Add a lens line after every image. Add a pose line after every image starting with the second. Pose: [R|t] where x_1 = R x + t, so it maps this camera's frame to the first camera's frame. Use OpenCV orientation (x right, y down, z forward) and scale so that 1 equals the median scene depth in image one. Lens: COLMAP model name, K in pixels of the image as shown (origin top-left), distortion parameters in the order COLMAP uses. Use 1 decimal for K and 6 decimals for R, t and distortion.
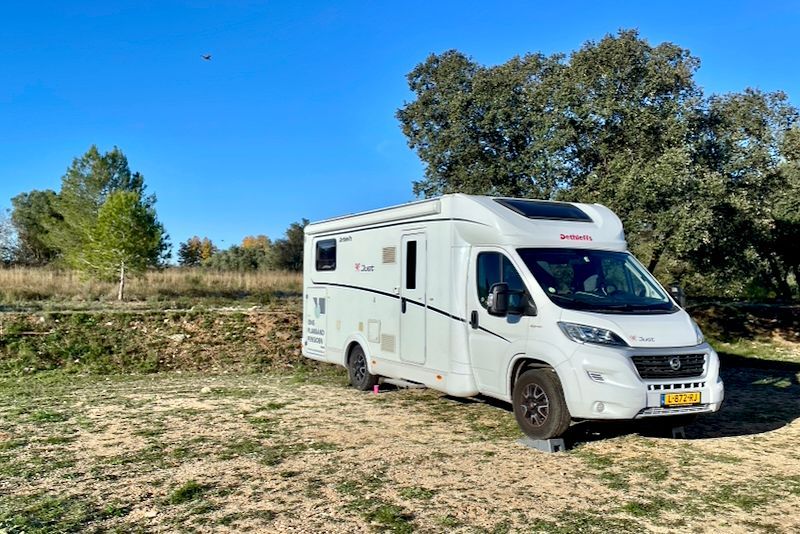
lens RADIAL K [[877.1, 0, 400.0], [0, 877.1, 267.0], [0, 0, 1]] dist [0.010690, 0.008317]
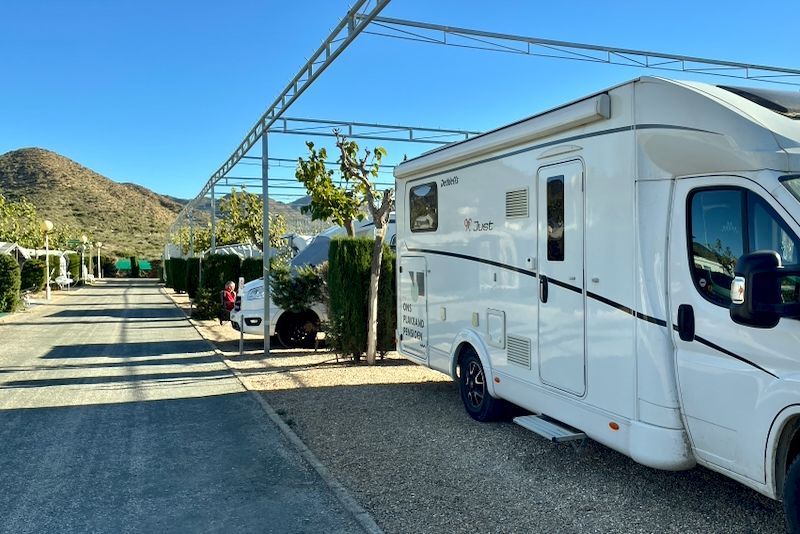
lens RADIAL K [[877.1, 0, 400.0], [0, 877.1, 267.0], [0, 0, 1]] dist [0.010690, 0.008317]
pose [[0.987060, -0.025821, -0.158256, 0.002591], [0.033908, 0.998242, 0.048614, -0.001963], [0.156723, -0.053351, 0.986201, 0.432130]]
